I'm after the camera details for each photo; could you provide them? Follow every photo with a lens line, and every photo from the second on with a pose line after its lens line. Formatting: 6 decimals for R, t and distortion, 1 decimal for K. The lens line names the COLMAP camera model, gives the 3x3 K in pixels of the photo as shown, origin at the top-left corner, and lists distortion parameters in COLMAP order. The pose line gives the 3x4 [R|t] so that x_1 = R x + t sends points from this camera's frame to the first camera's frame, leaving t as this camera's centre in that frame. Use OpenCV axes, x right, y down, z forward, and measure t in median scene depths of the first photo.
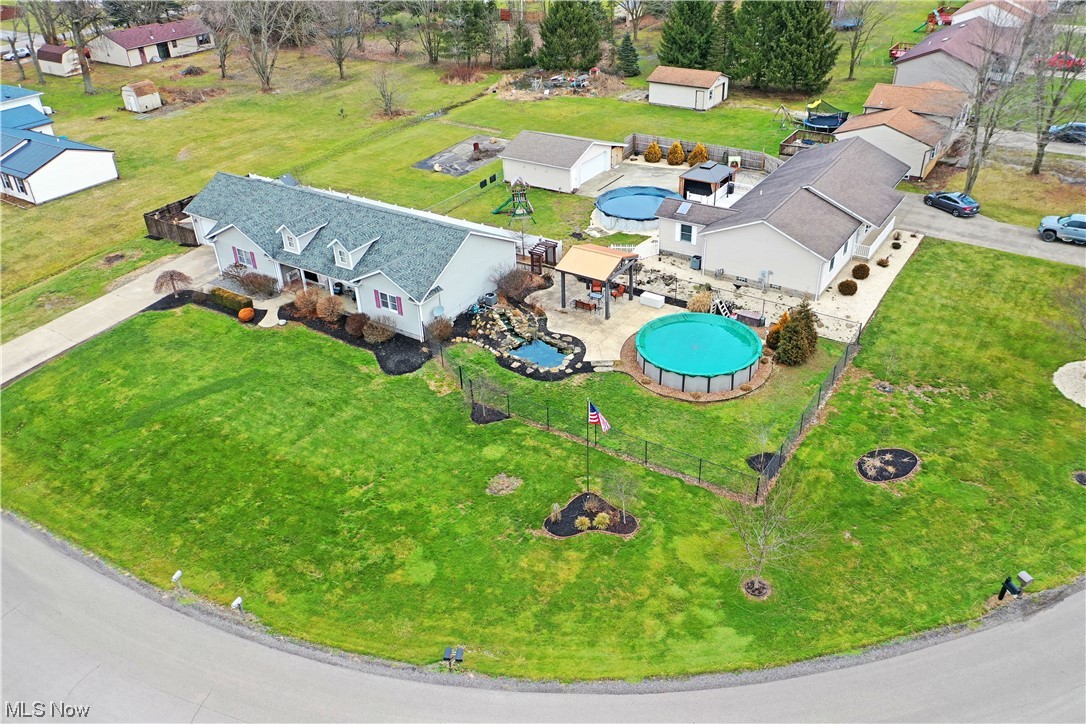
lens RADIAL K [[868.6, 0, 542.1], [0, 868.6, 359.8], [0, 0, 1]] dist [0.015297, 0.001315]
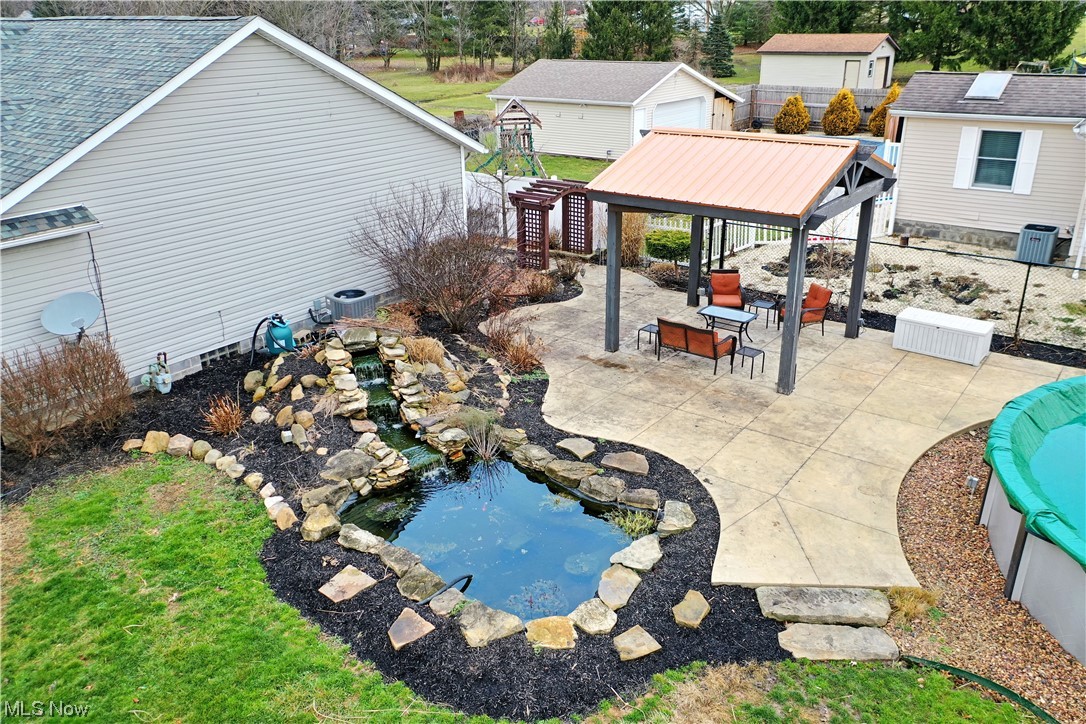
lens RADIAL K [[868.6, 0, 539.9], [0, 868.6, 361.3], [0, 0, 1]] dist [0.015297, 0.001315]
pose [[0.997807, 0.041019, -0.051946, 0.016859], [-0.048606, 0.986809, -0.154421, -0.013524], [0.044927, 0.156607, 0.986639, 0.748661]]
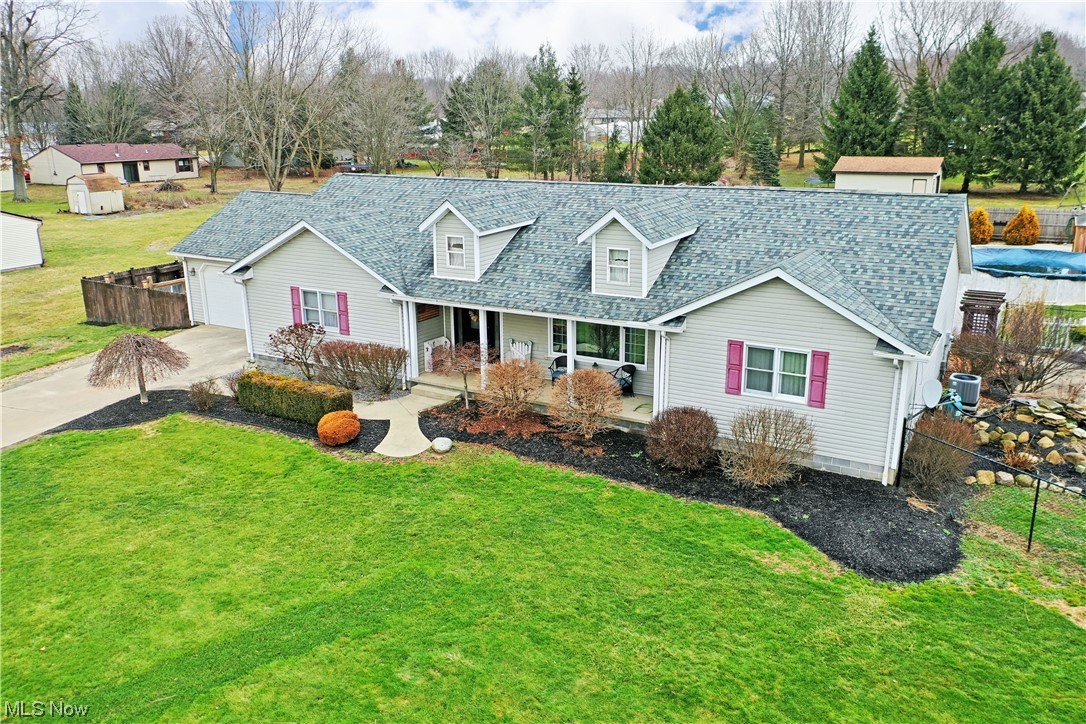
lens RADIAL K [[868.6, 0, 540.7], [0, 868.6, 359.6], [0, 0, 1]] dist [0.015297, 0.001315]
pose [[0.997743, 0.004981, 0.066968, -0.286593], [0.012741, 0.965093, -0.261598, 0.018869], [-0.065933, 0.261860, 0.962851, 0.646056]]
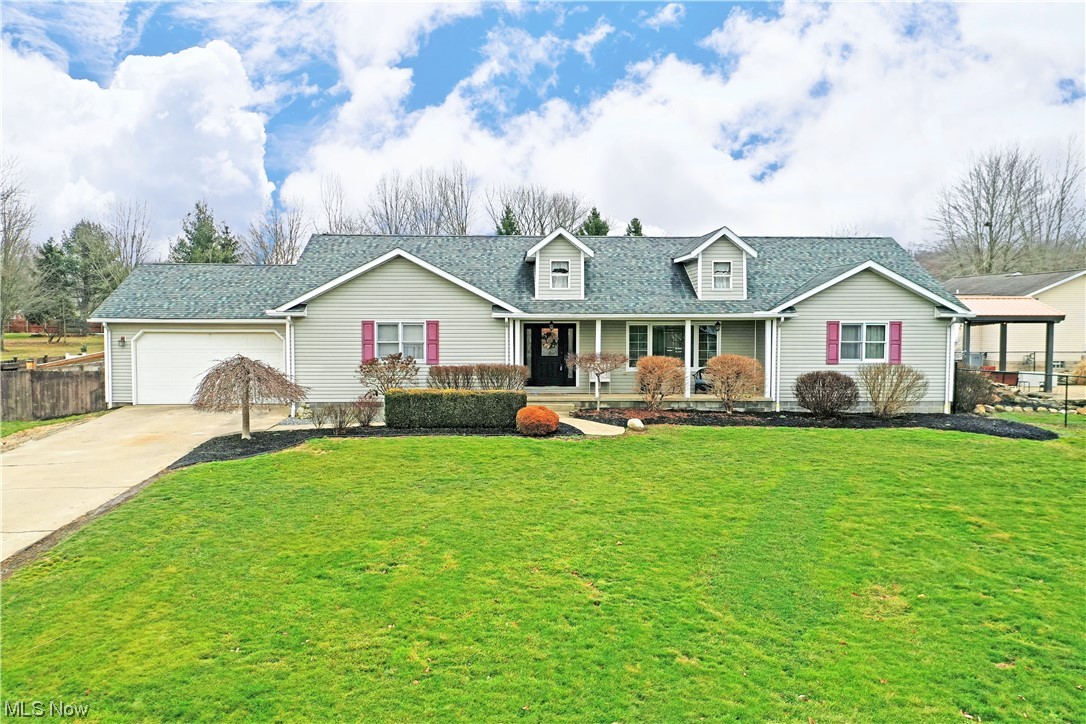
lens RADIAL K [[868.6, 0, 542.4], [0, 868.6, 359.7], [0, 0, 1]] dist [0.015297, 0.001315]
pose [[0.811374, 0.006343, 0.584493, -0.574746], [0.276976, 0.876384, -0.394000, 0.076629], [-0.514739, 0.481571, 0.709318, 0.737850]]
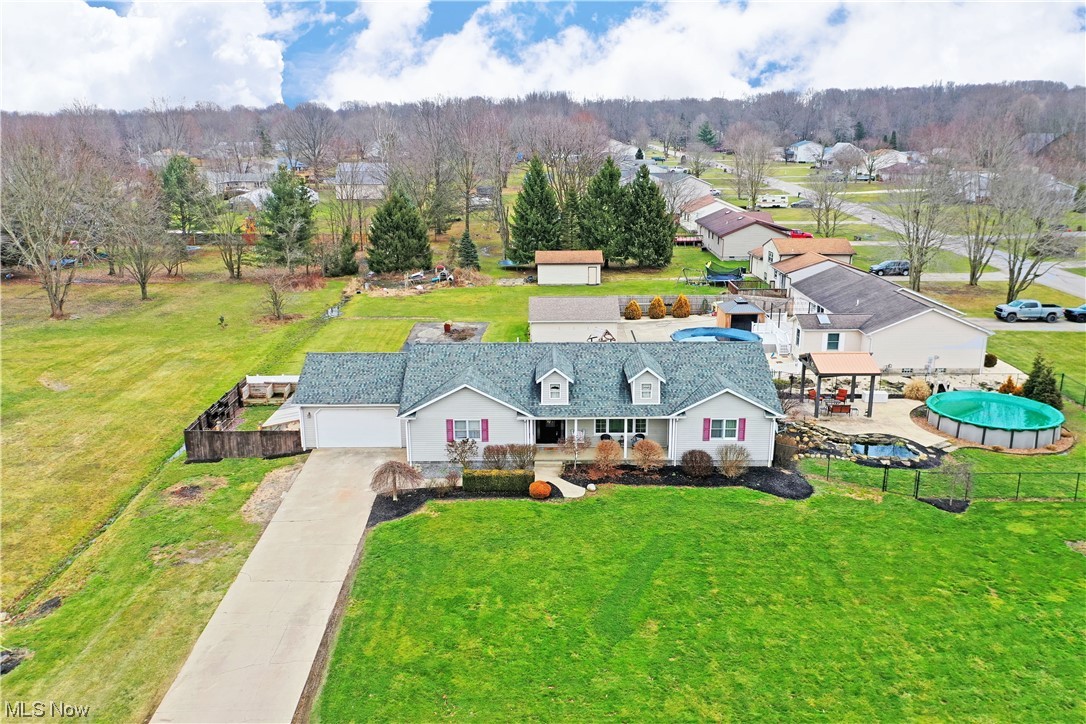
lens RADIAL K [[868.6, 0, 544.5], [0, 868.6, 357.8], [0, 0, 1]] dist [0.015297, 0.001315]
pose [[0.833220, -0.111914, 0.541497, -0.748059], [0.265776, 0.939818, -0.214721, 0.003130], [-0.484879, 0.322827, 0.812820, 0.365236]]
